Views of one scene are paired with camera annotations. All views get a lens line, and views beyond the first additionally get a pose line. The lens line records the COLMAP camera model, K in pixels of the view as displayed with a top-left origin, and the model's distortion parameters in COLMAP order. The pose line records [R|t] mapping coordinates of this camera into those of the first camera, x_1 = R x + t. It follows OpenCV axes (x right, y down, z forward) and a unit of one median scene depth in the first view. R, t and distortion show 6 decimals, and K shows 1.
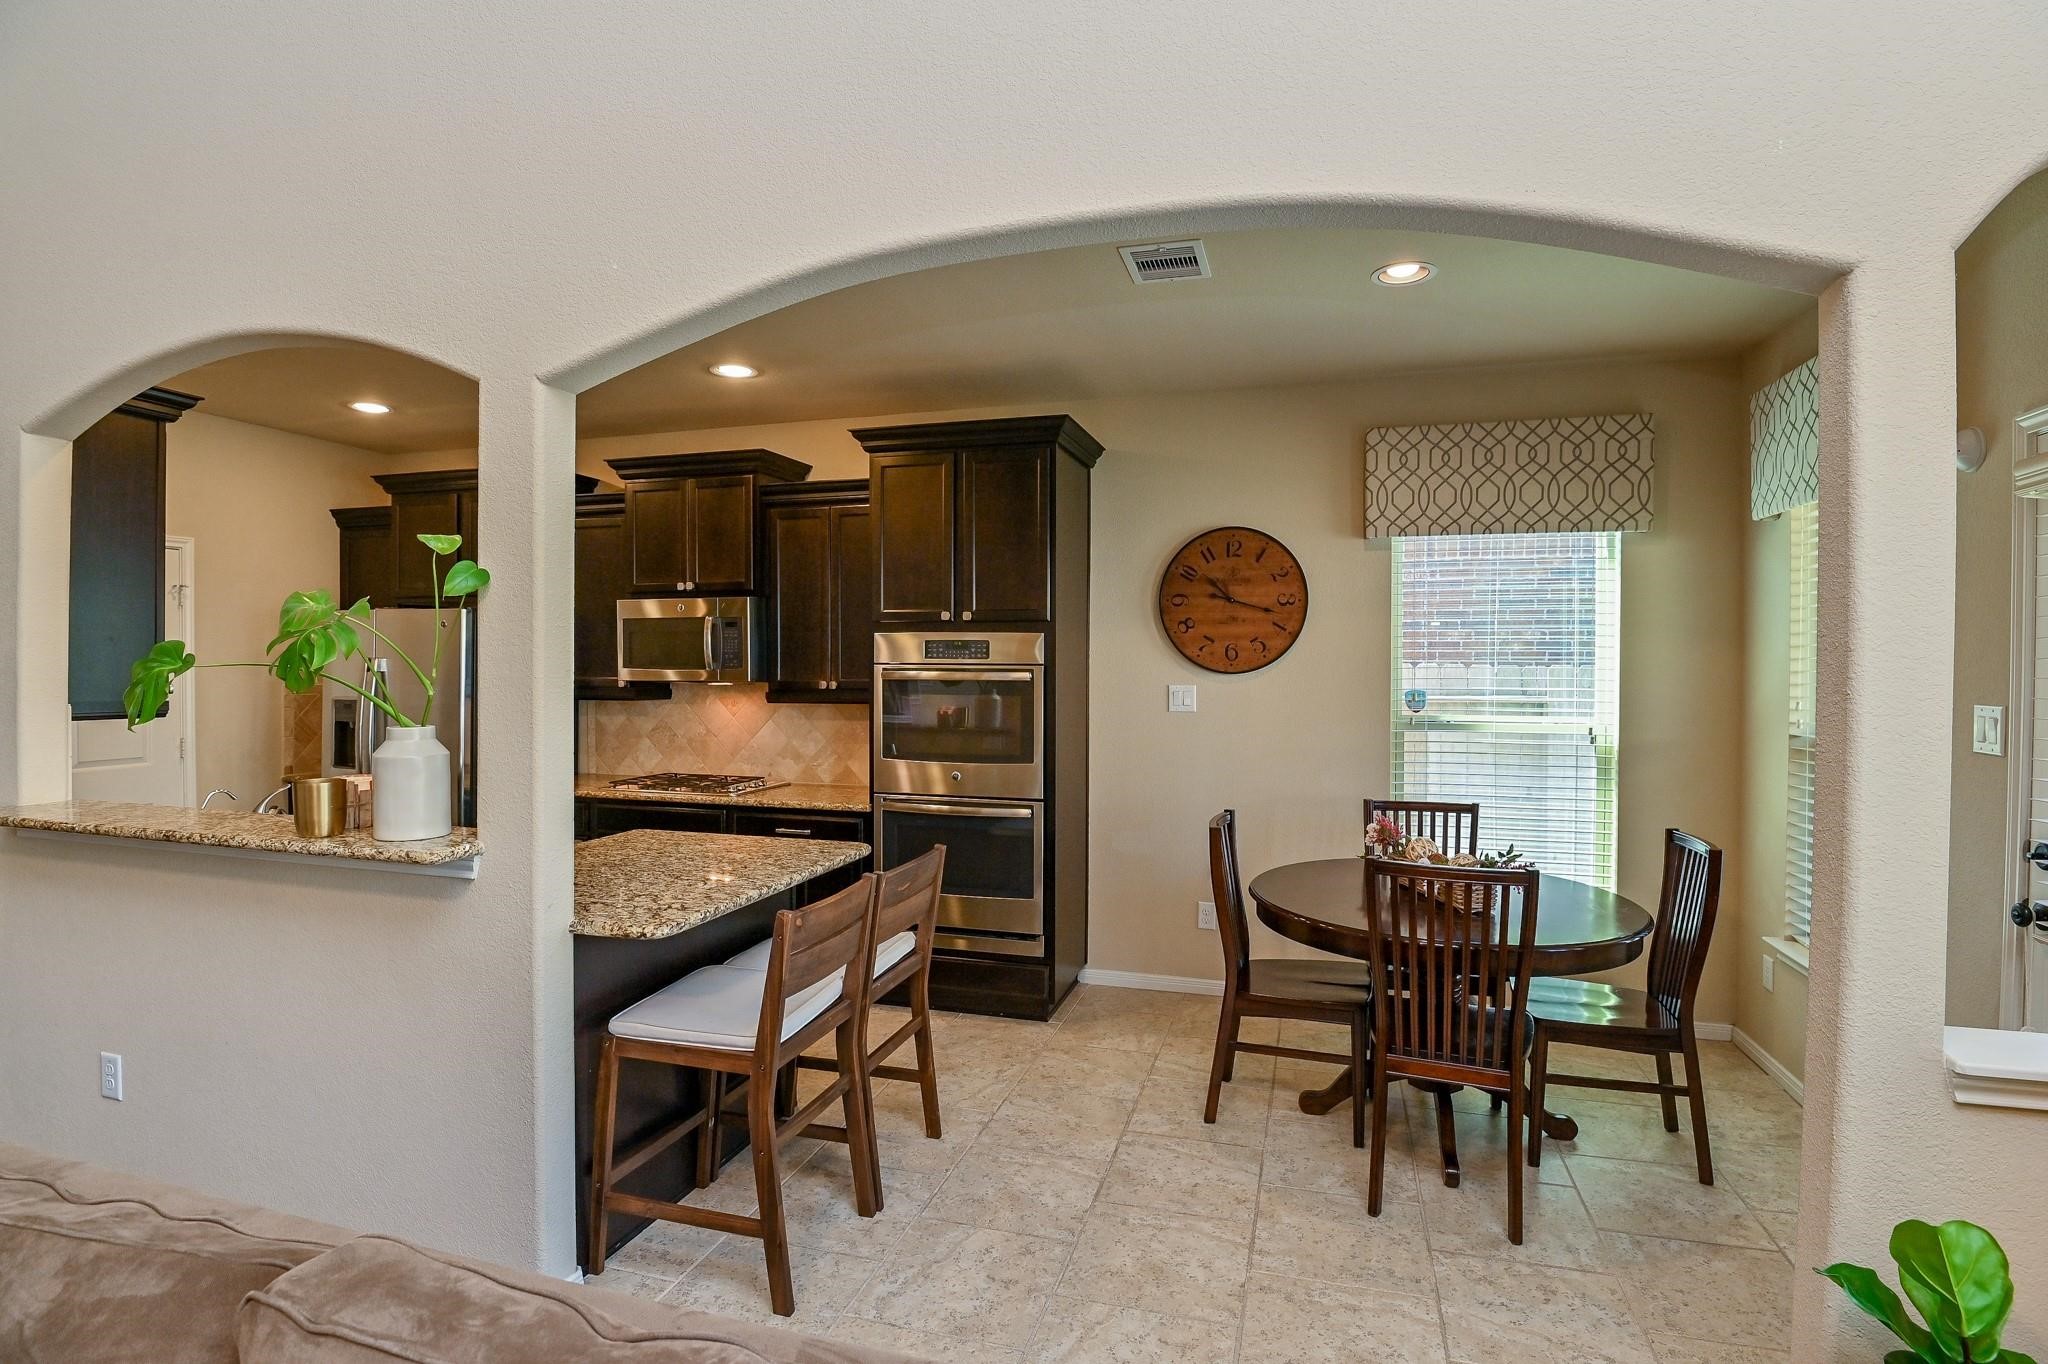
lens RADIAL K [[1007.4, 0, 1029.0], [0, 1007.4, 678.2], [0, 0, 1]] dist [-0.027863, -0.001456]
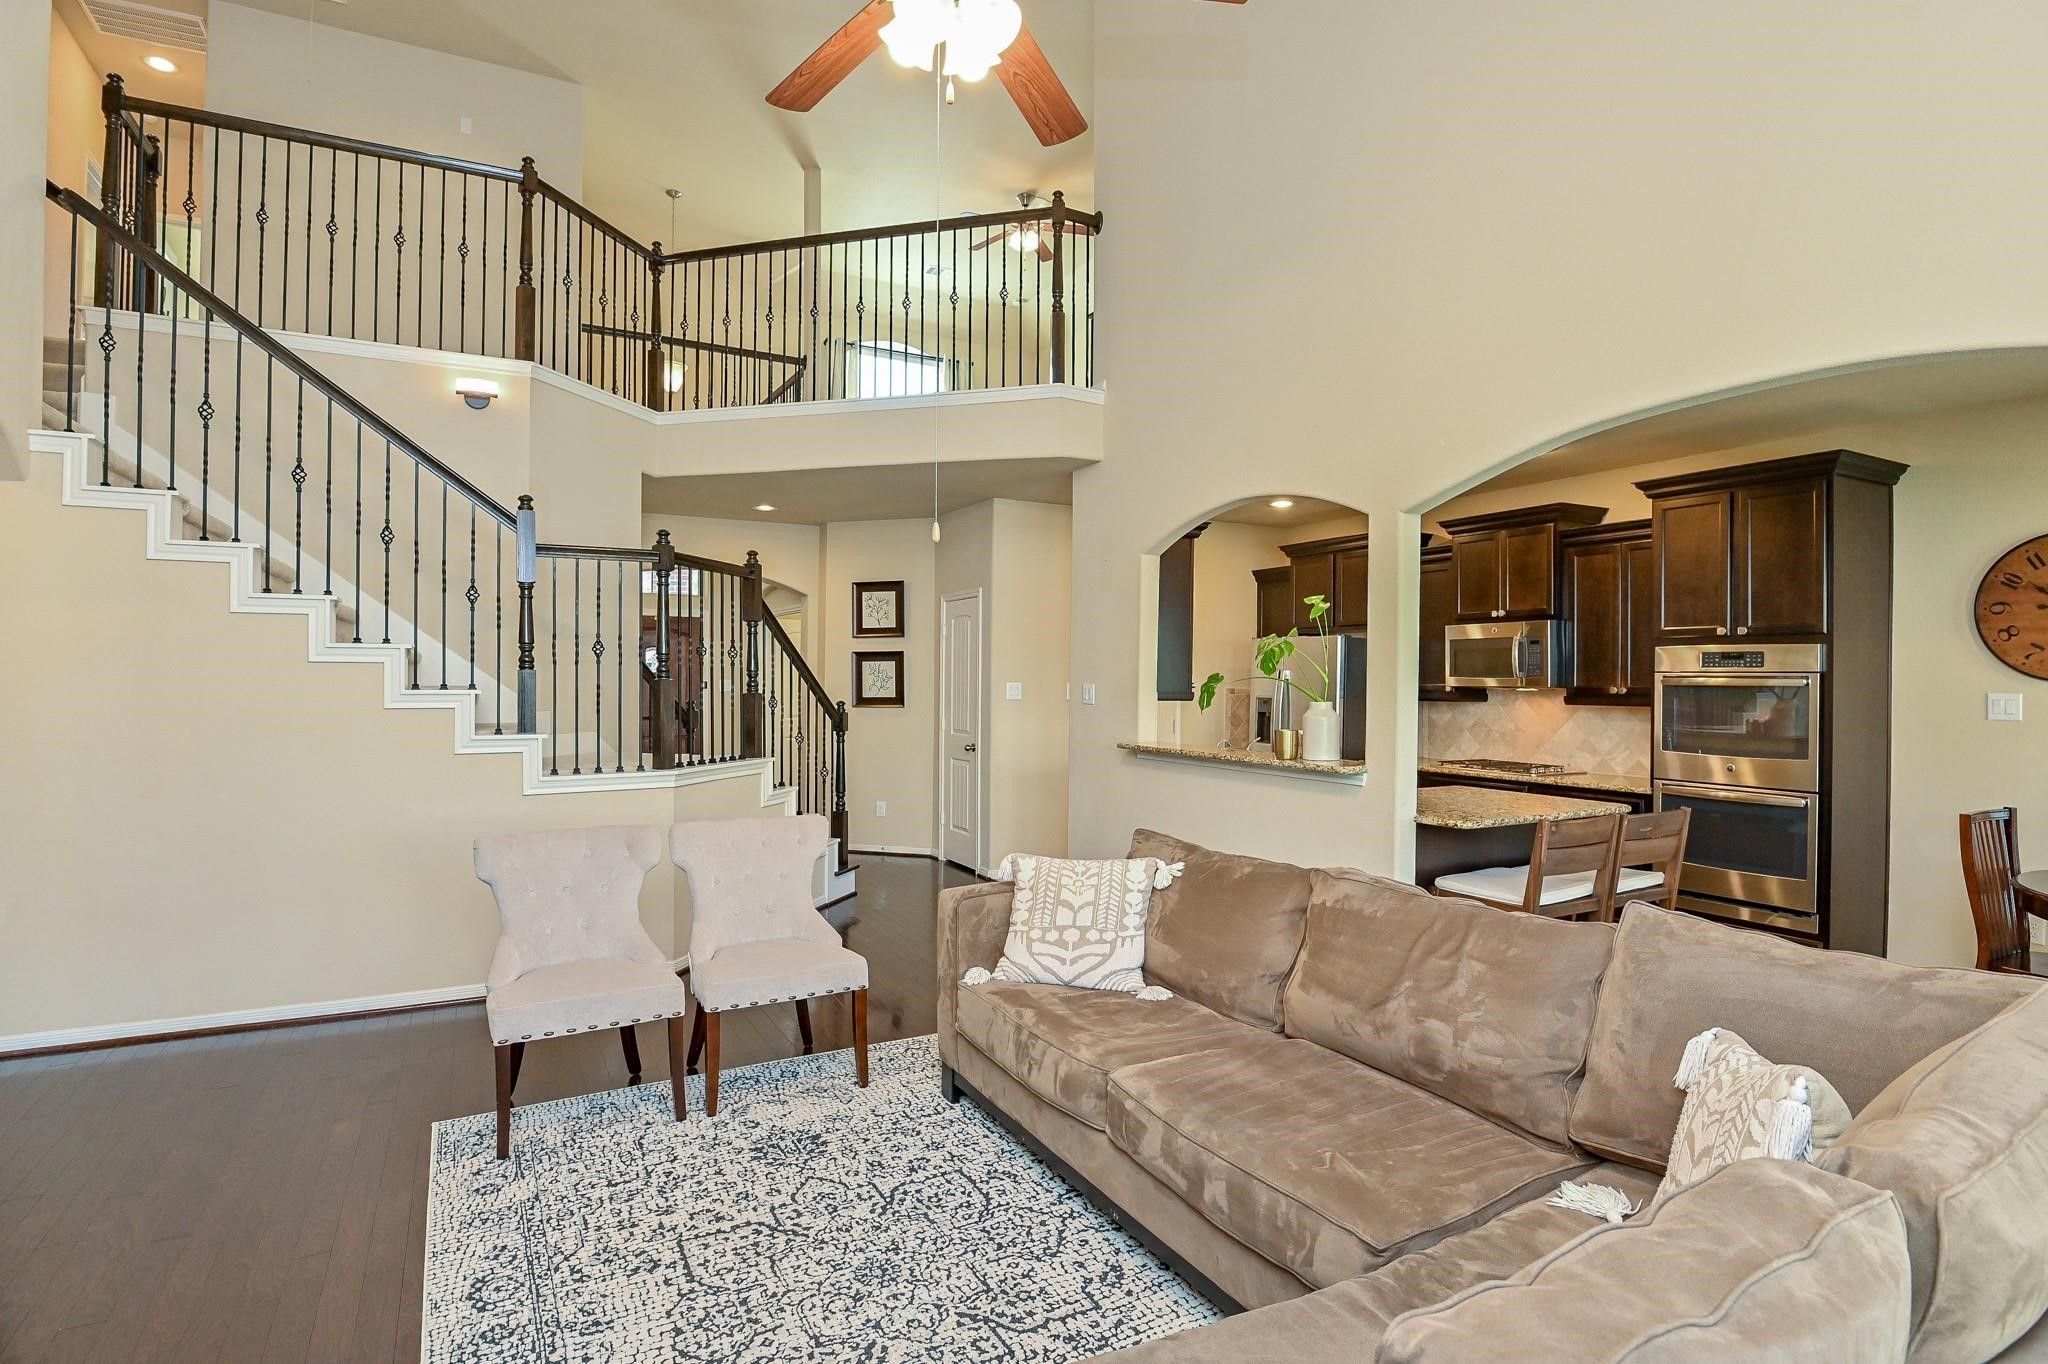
lens RADIAL K [[1019.7, 0, 1024.0], [0, 1019.7, 682.0], [0, 0, 1]] dist [-0.030338, -0.001168]
pose [[0.706670, 0.003719, -0.707534, 0.165384], [-0.014124, 0.999861, -0.008851, 0.018649], [0.707403, 0.016247, 0.706624, -0.391116]]
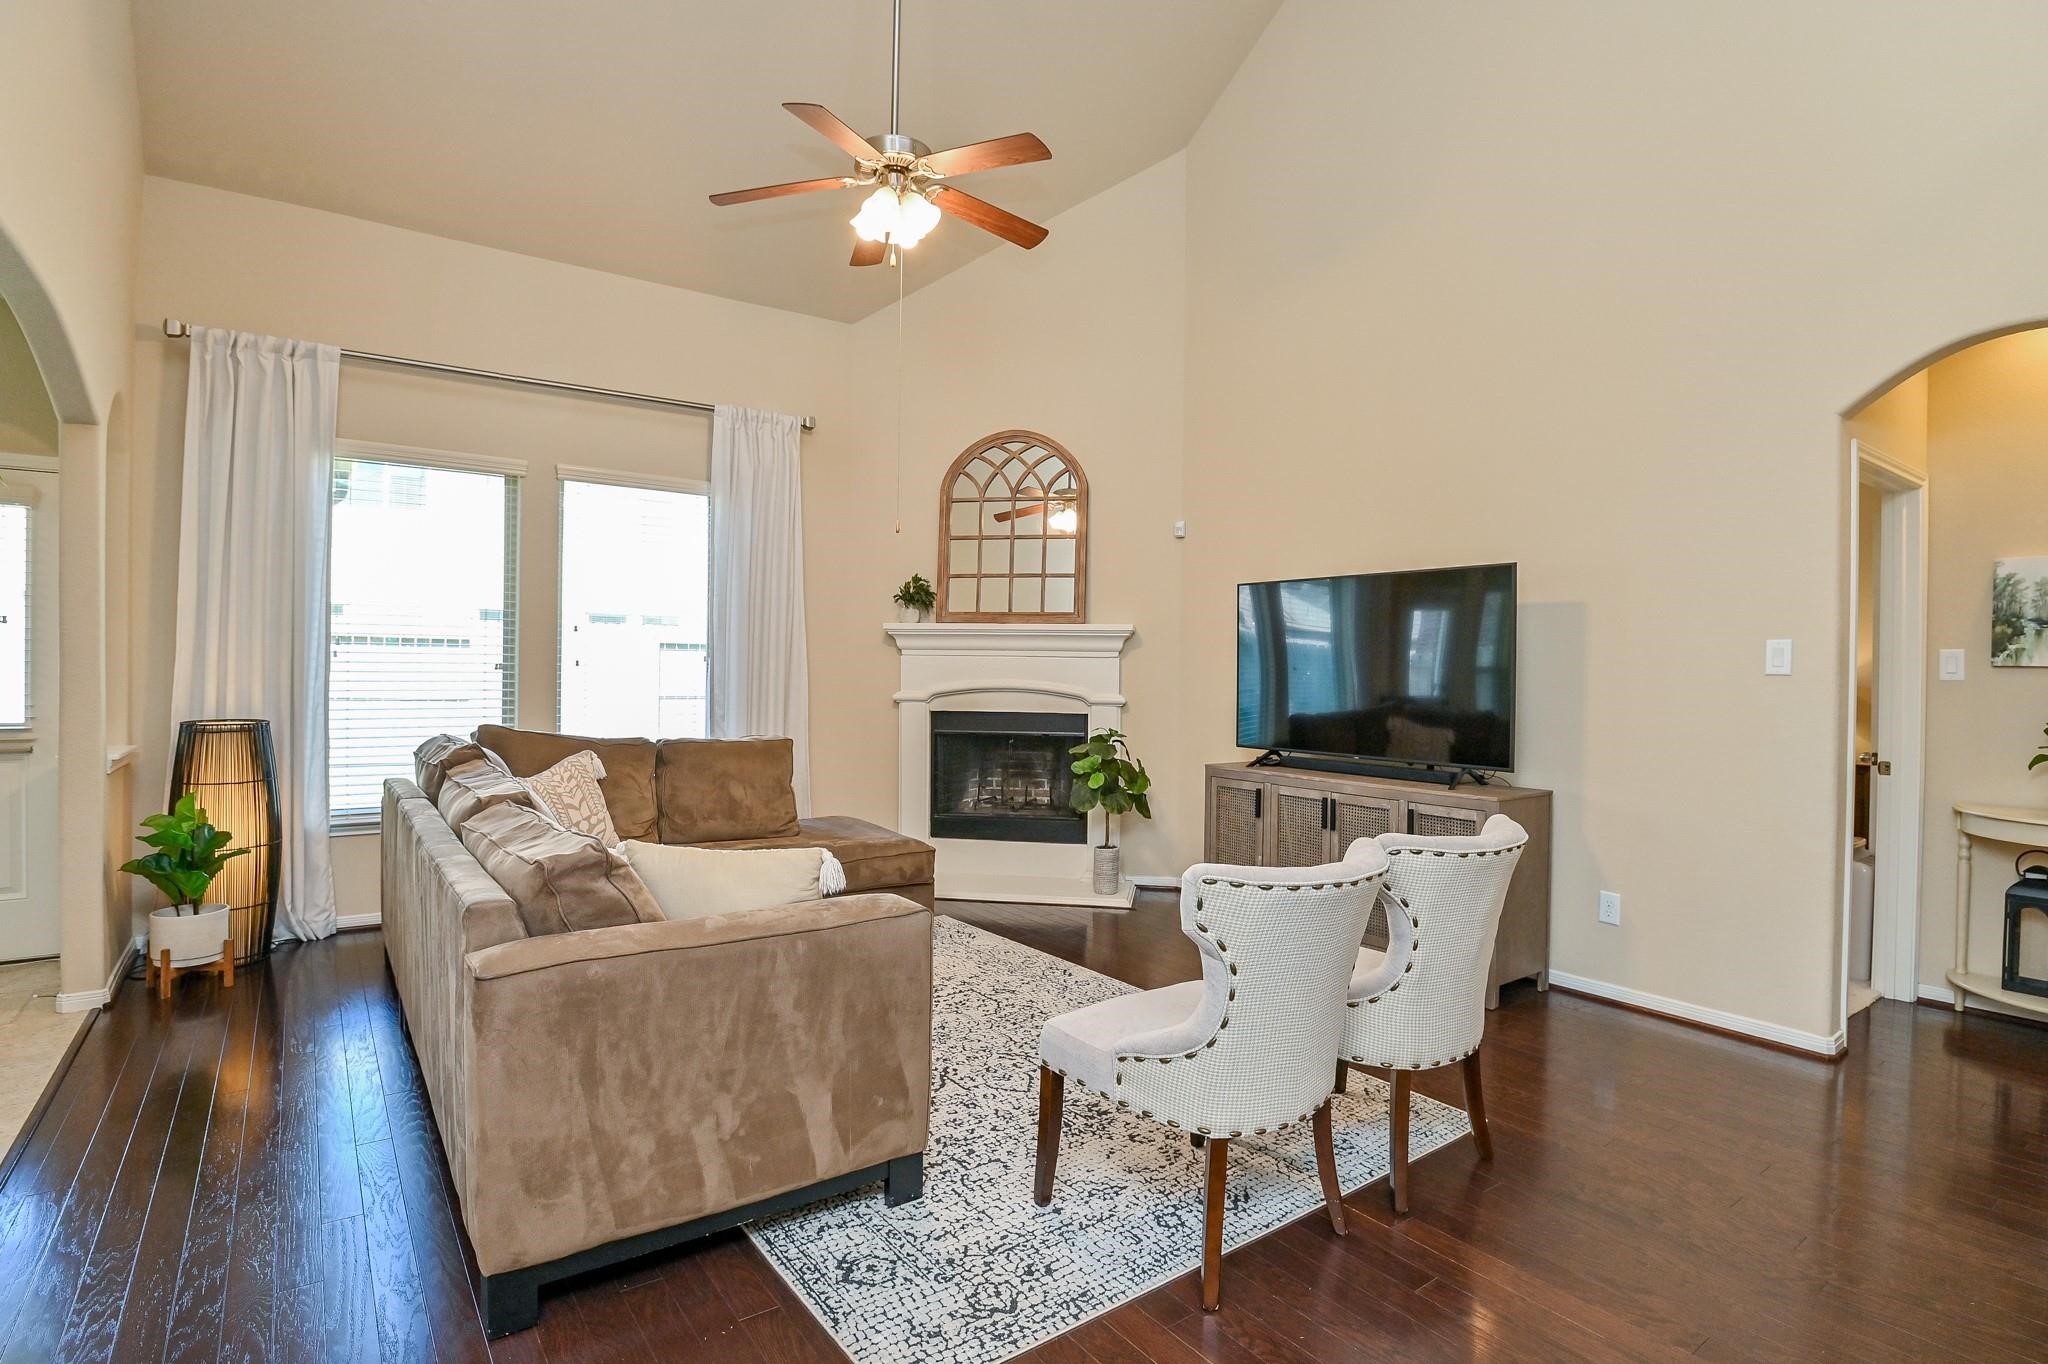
lens RADIAL K [[1007.4, 0, 1029.0], [0, 1007.4, 678.2], [0, 0, 1]] dist [-0.027863, -0.001456]
pose [[-0.794700, -0.021803, 0.606611, -0.822946], [-0.006451, 0.999602, 0.027477, 0.036440], [-0.606968, 0.017922, -0.794524, 0.533469]]
